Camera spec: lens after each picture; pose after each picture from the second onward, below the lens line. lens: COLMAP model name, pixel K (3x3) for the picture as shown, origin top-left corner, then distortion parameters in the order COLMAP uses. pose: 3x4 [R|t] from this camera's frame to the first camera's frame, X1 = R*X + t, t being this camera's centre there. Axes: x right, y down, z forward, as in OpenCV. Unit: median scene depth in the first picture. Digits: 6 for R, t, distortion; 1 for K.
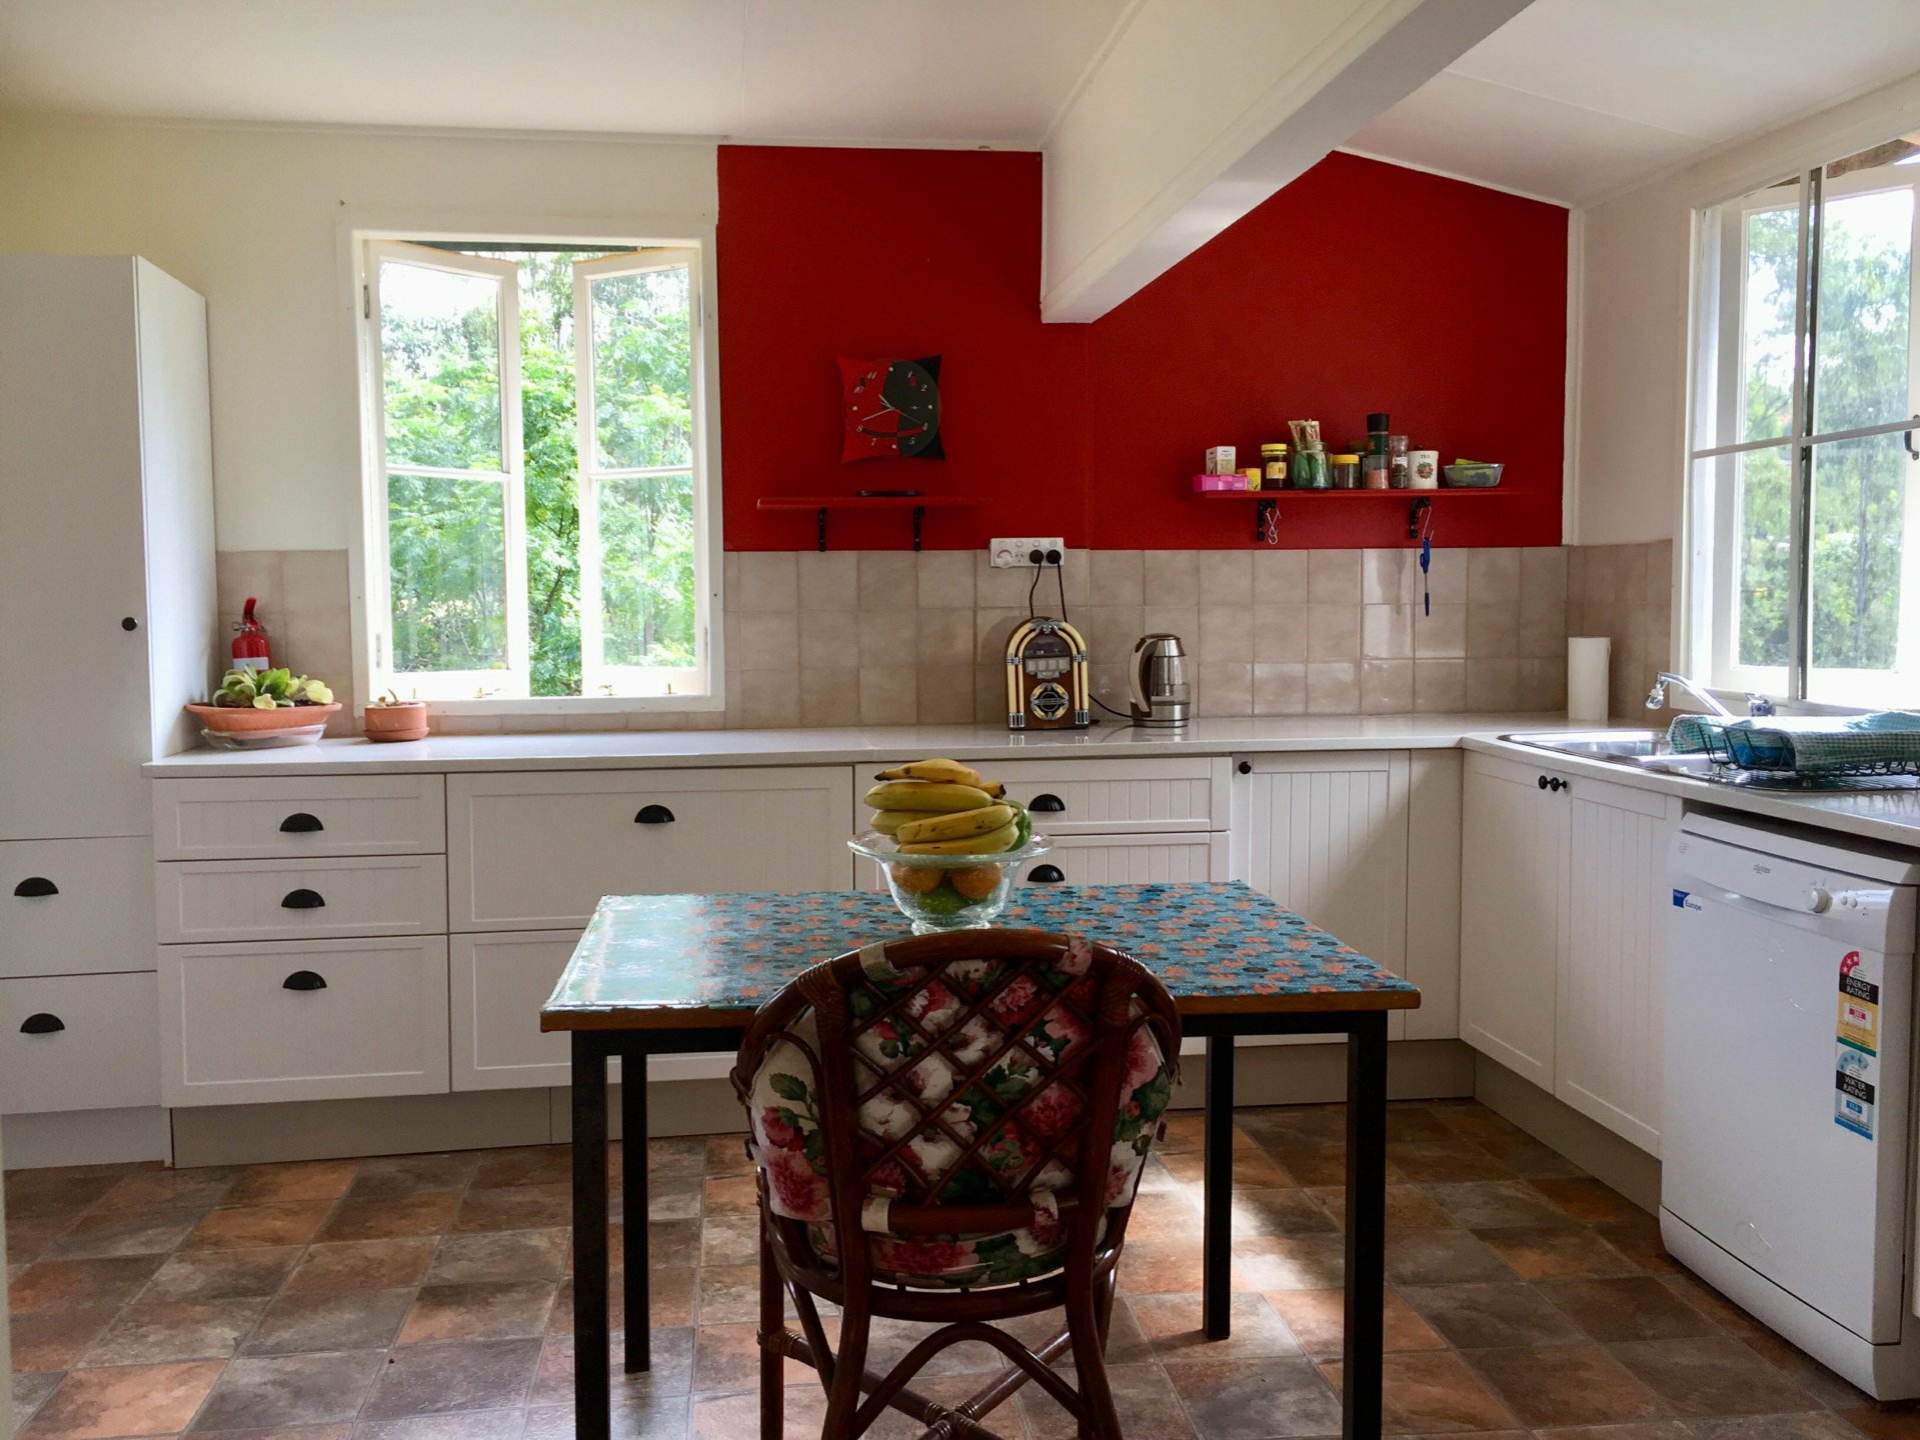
lens RADIAL K [[1664.3, 0, 957.0], [0, 1664.3, 704.7], [0, 0, 1]] dist [0.085341, -0.086060]
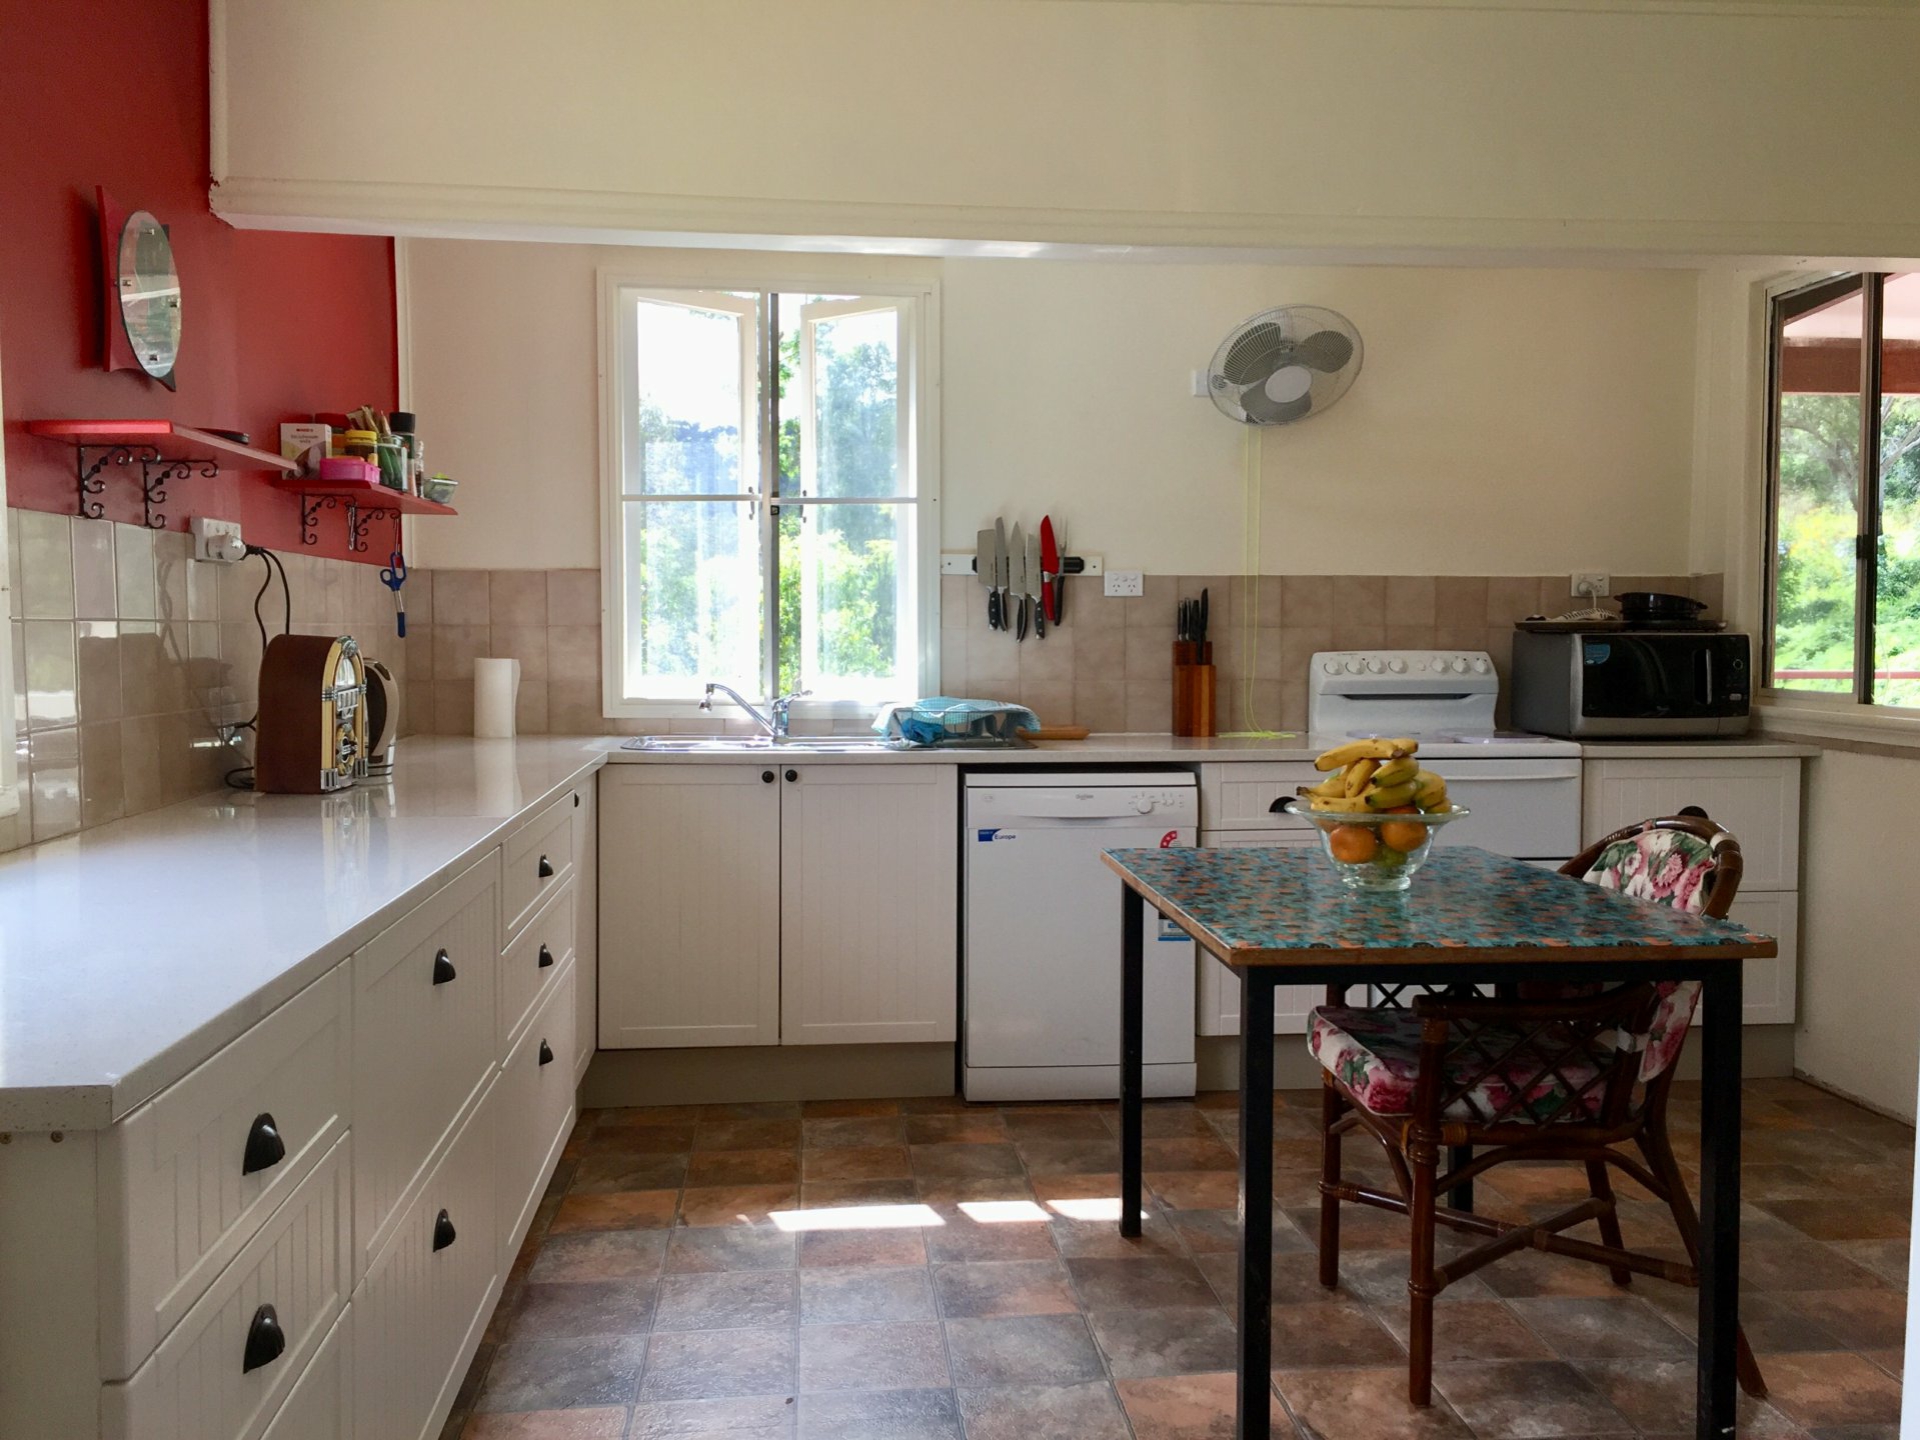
lens RADIAL K [[1664.3, 0, 957.0], [0, 1664.3, 704.7], [0, 0, 1]] dist [0.085341, -0.086060]
pose [[0.024706, -0.030502, 0.999229, -0.860644], [0.065903, 0.997410, 0.028817, -0.029631], [-0.997520, 0.065141, 0.026652, 0.910940]]
